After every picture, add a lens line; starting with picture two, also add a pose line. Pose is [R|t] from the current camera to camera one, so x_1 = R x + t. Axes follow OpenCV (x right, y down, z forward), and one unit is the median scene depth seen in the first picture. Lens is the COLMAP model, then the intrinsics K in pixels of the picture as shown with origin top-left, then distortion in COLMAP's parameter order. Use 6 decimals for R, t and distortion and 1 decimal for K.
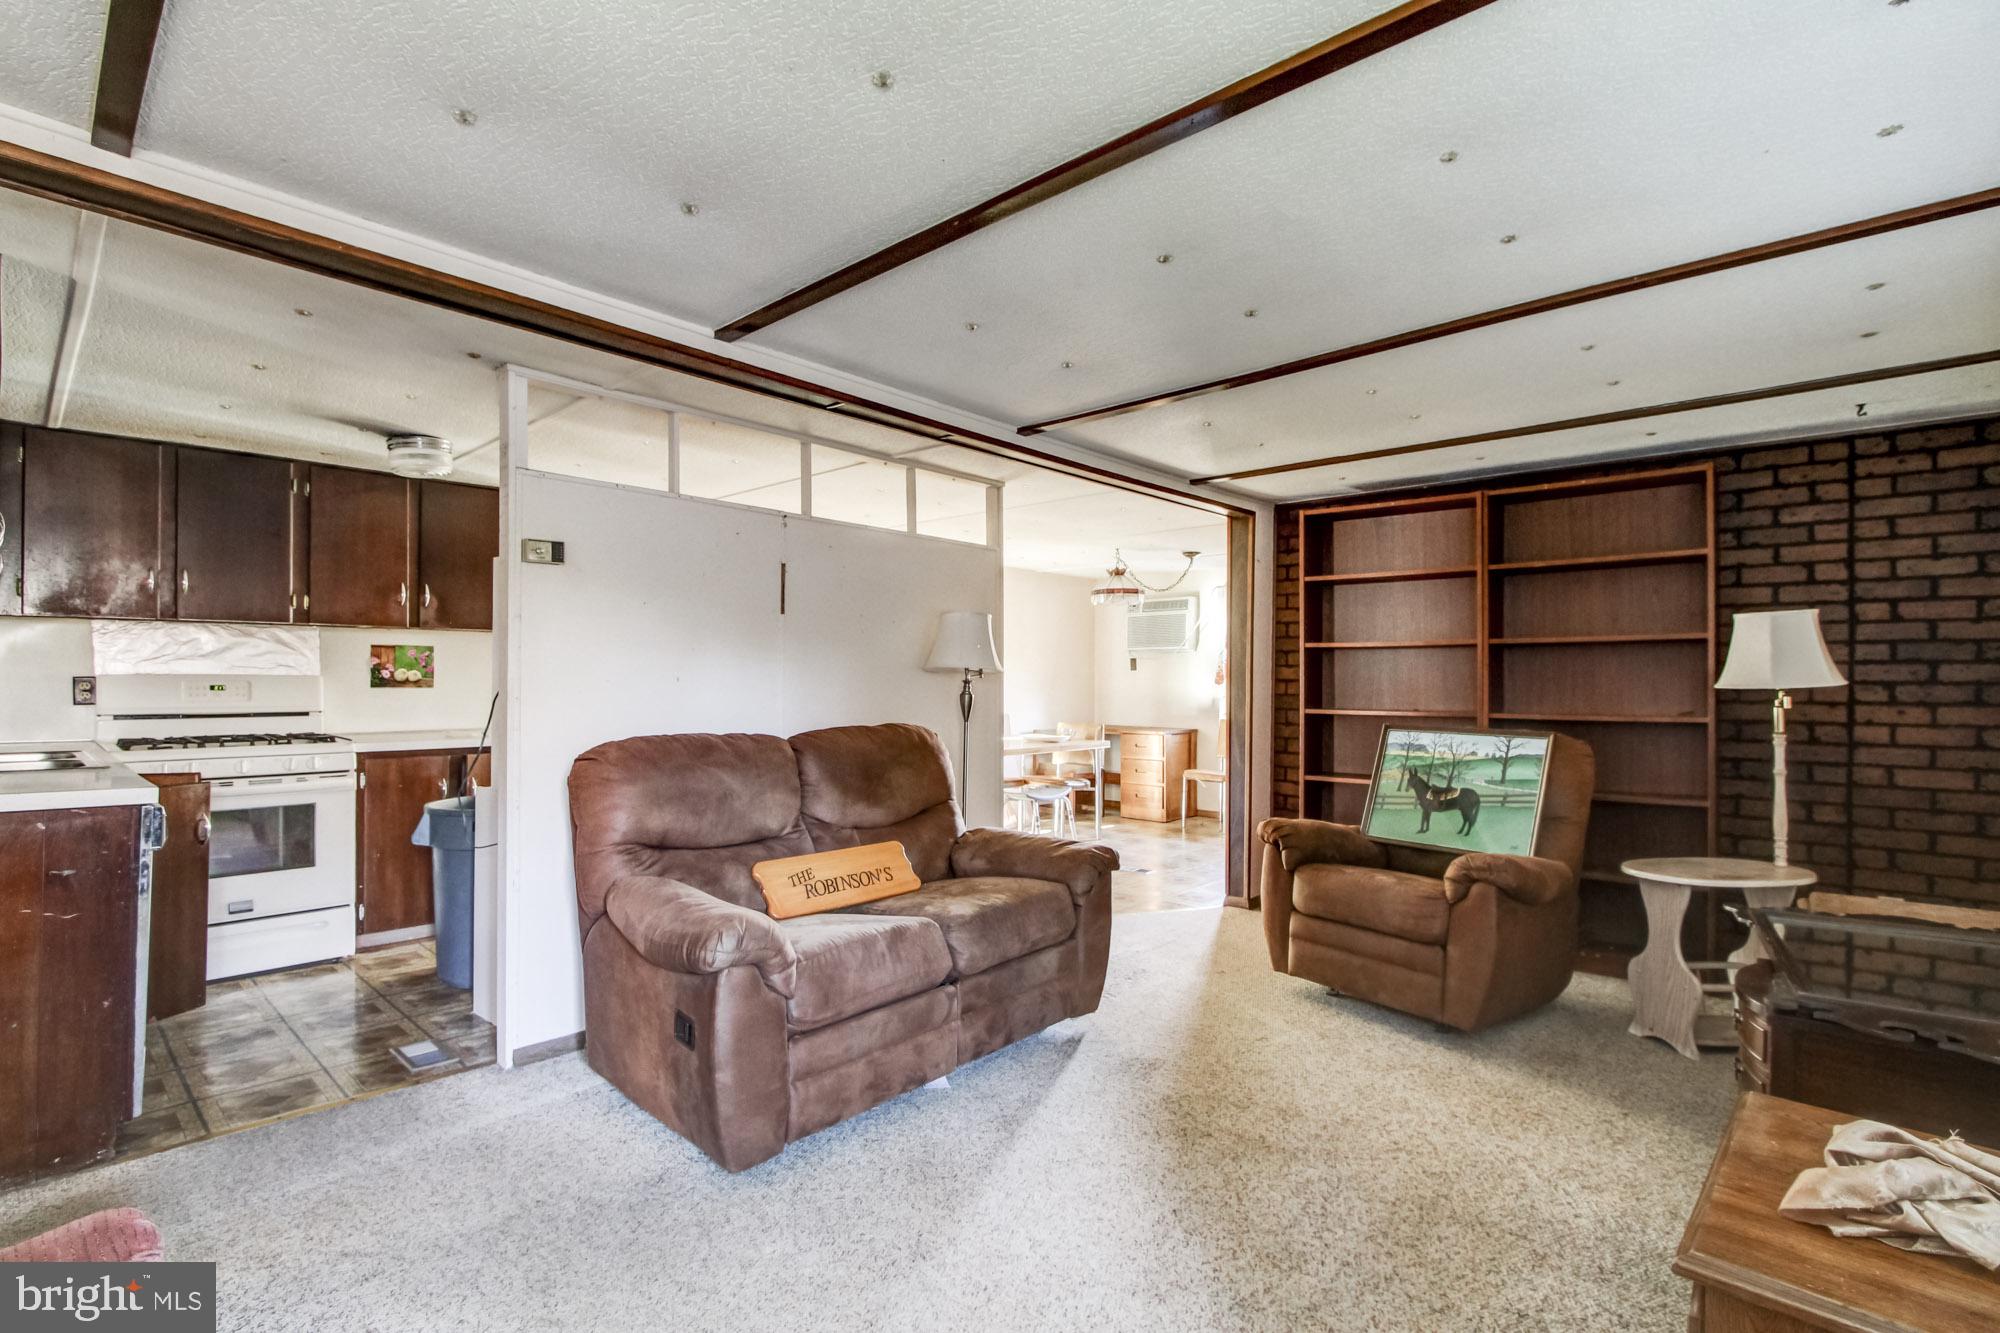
lens RADIAL K [[928.3, 0, 1004.2], [0, 928.3, 676.4], [0, 0, 1]] dist [-0.015951, 0.000199]
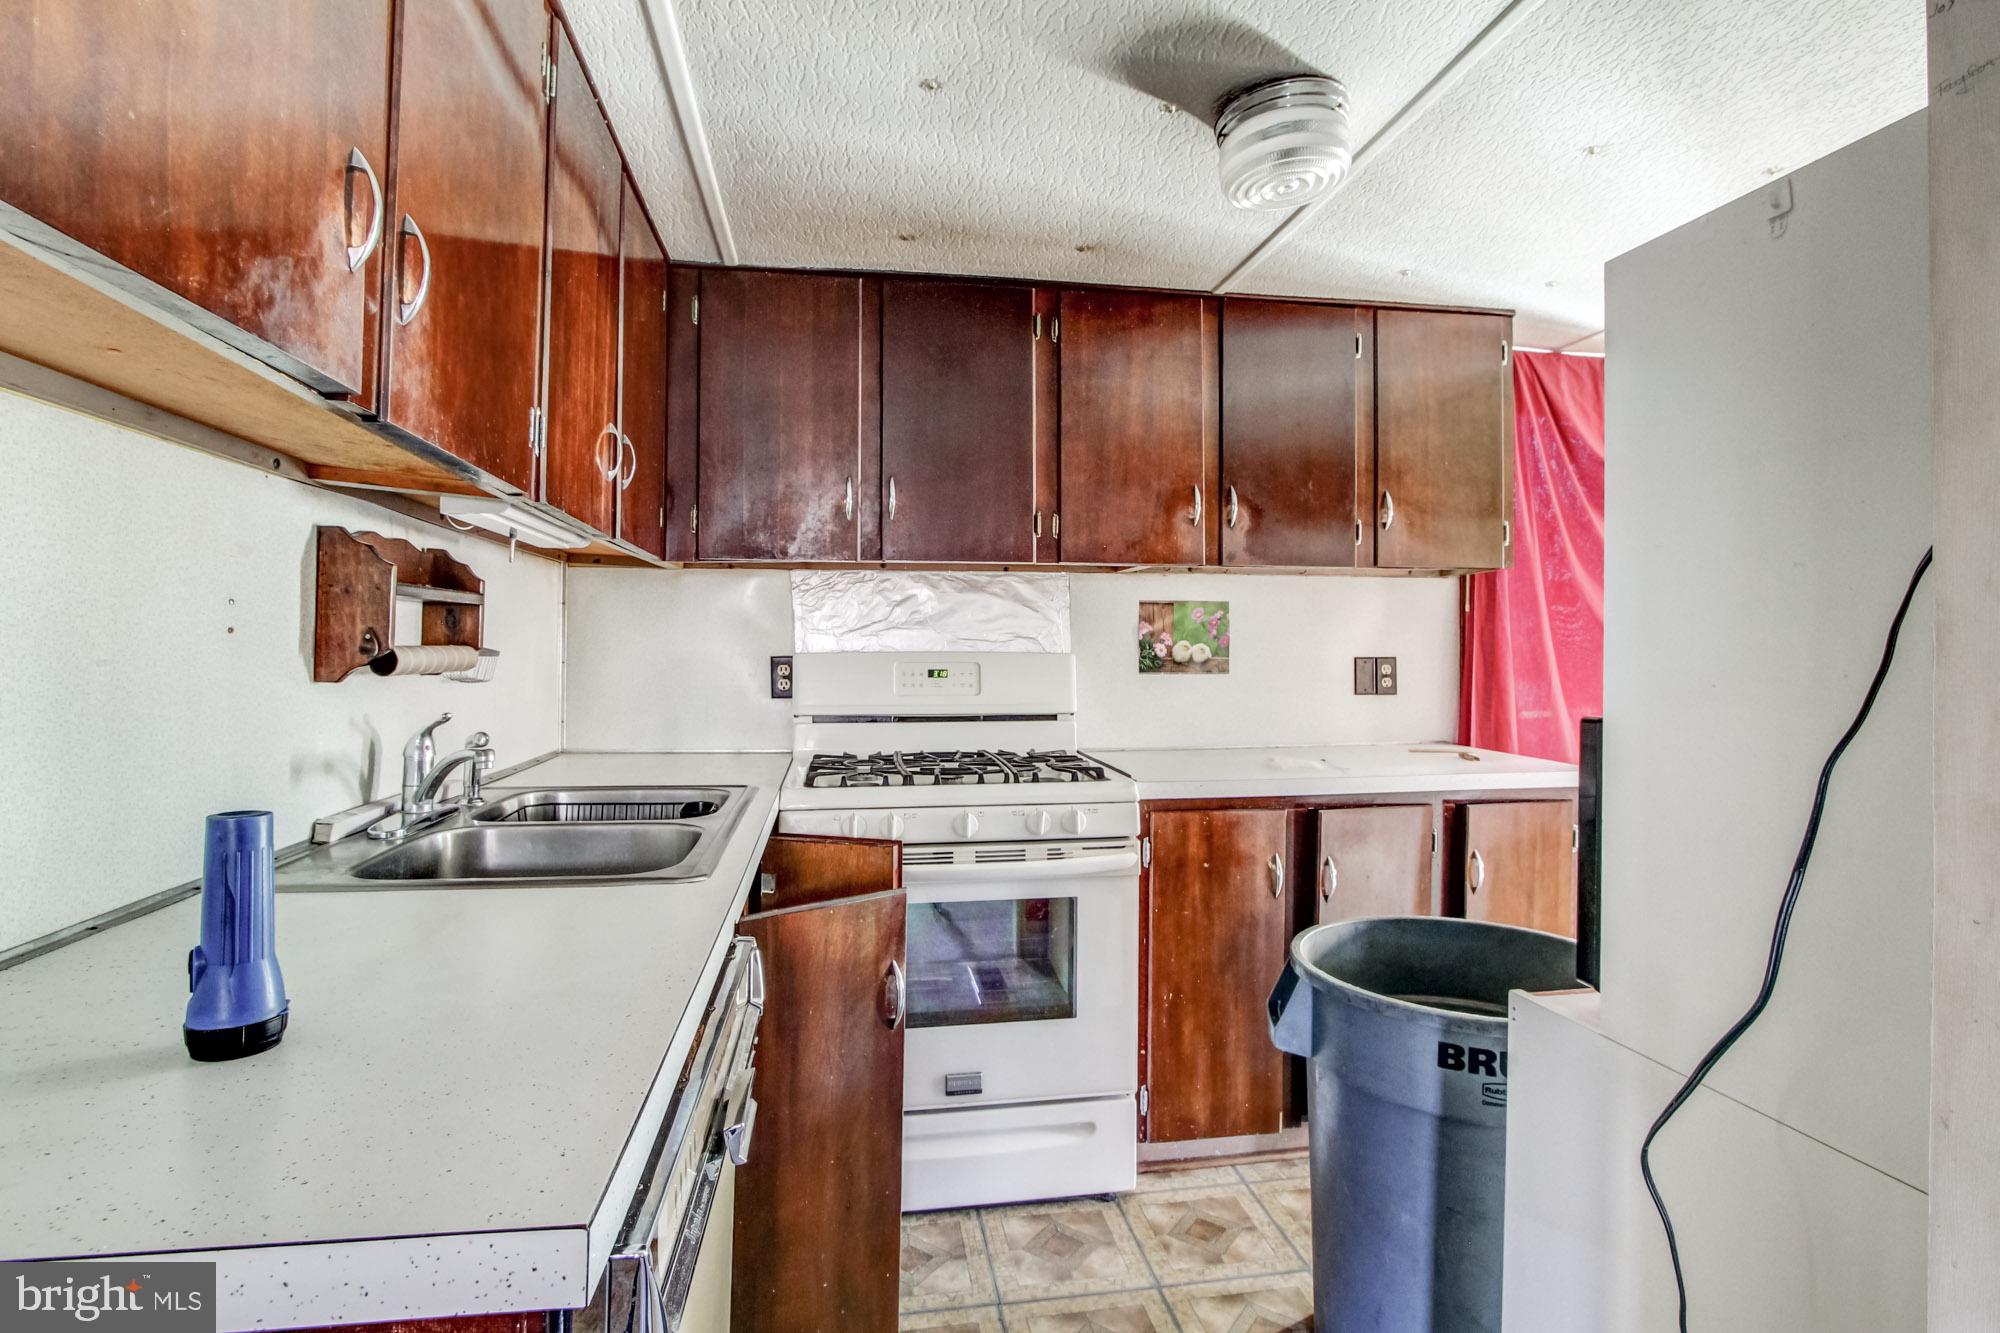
lens RADIAL K [[928.3, 0, 997.2], [0, 928.3, 655.4], [0, 0, 1]] dist [-0.015951, 0.000199]
pose [[0.780557, 0.000671, -0.625085, -0.433255], [0.002859, 0.999985, 0.004644, -0.002722], [0.625078, -0.005412, 0.780543, 0.534760]]
